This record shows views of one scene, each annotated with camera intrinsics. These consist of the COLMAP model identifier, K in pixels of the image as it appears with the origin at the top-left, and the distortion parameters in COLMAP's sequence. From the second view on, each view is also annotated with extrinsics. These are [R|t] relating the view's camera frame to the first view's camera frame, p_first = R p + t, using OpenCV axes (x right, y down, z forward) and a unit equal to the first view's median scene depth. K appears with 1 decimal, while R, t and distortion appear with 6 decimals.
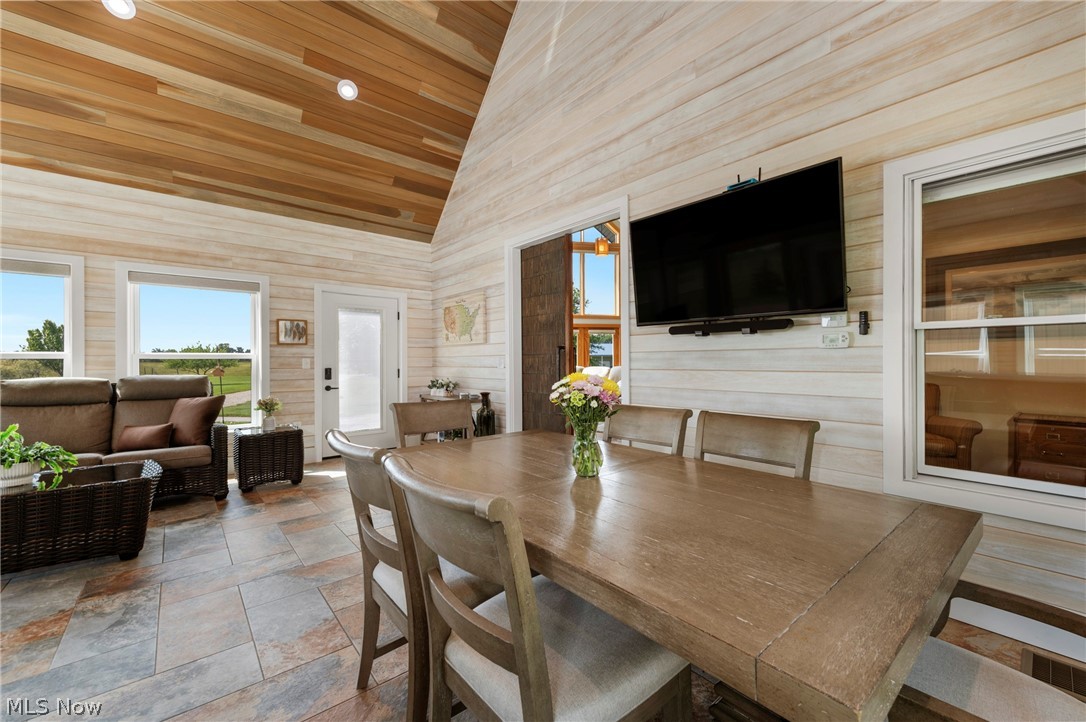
lens RADIAL K [[439.4, 0, 559.2], [0, 439.4, 362.5], [0, 0, 1]] dist [0.018463, -0.004595]
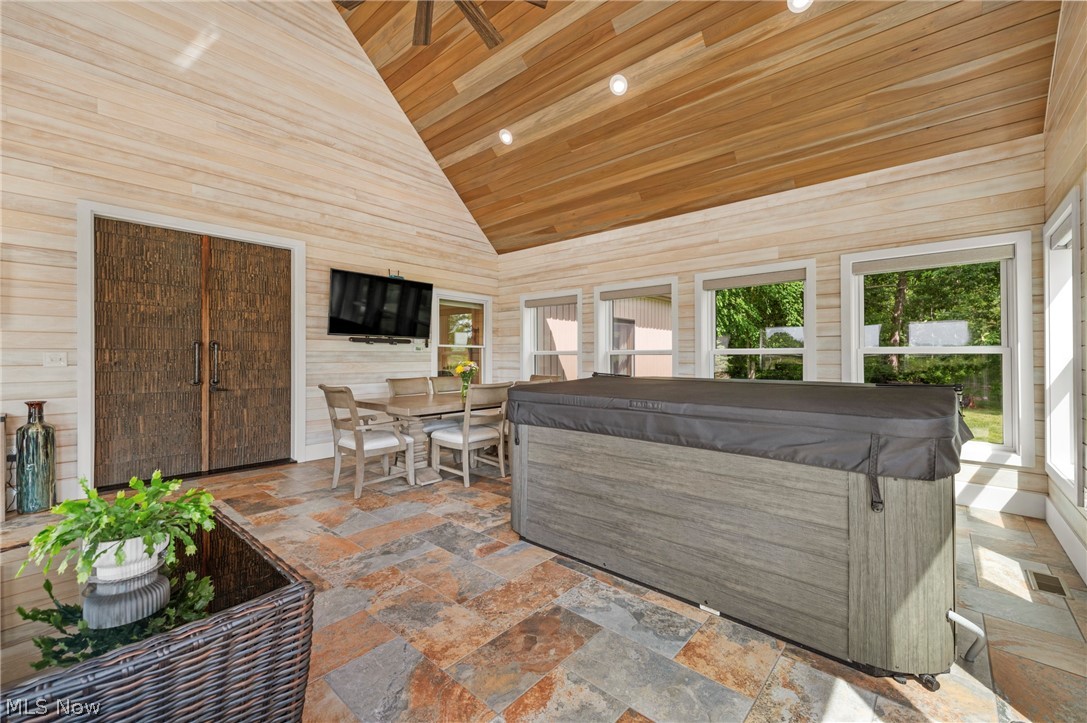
lens RADIAL K [[426.8, 0, 572.1], [0, 426.8, 356.7], [0, 0, 1]] dist [0.014339, -0.000072]
pose [[-0.179553, 0.000866, 0.983748, -1.567668], [0.000671, 0.999999, -0.000758, -0.003500], [-0.983748, 0.000524, -0.179553, 0.453083]]
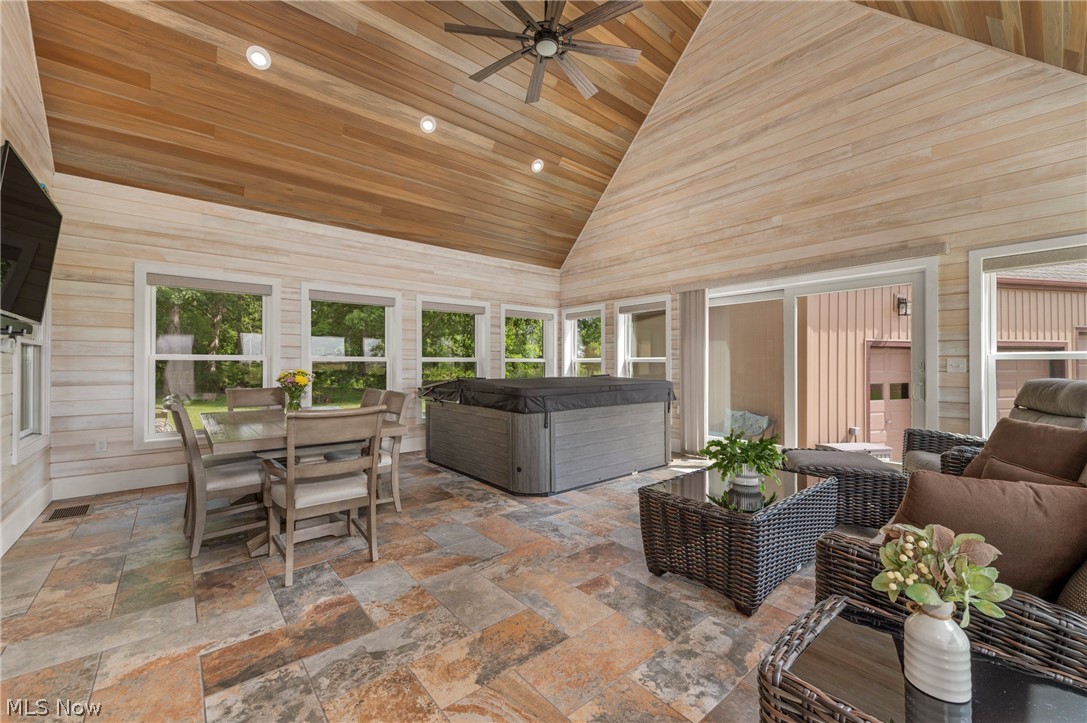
lens RADIAL K [[429.4, 0, 553.7], [0, 429.4, 358.6], [0, 0, 1]] dist [0.014415, -0.000281]
pose [[-0.999995, -0.000766, 0.003113, -0.654668], [-0.000800, 0.999940, -0.010914, -0.005951], [-0.003105, -0.010917, -0.999936, 1.687039]]
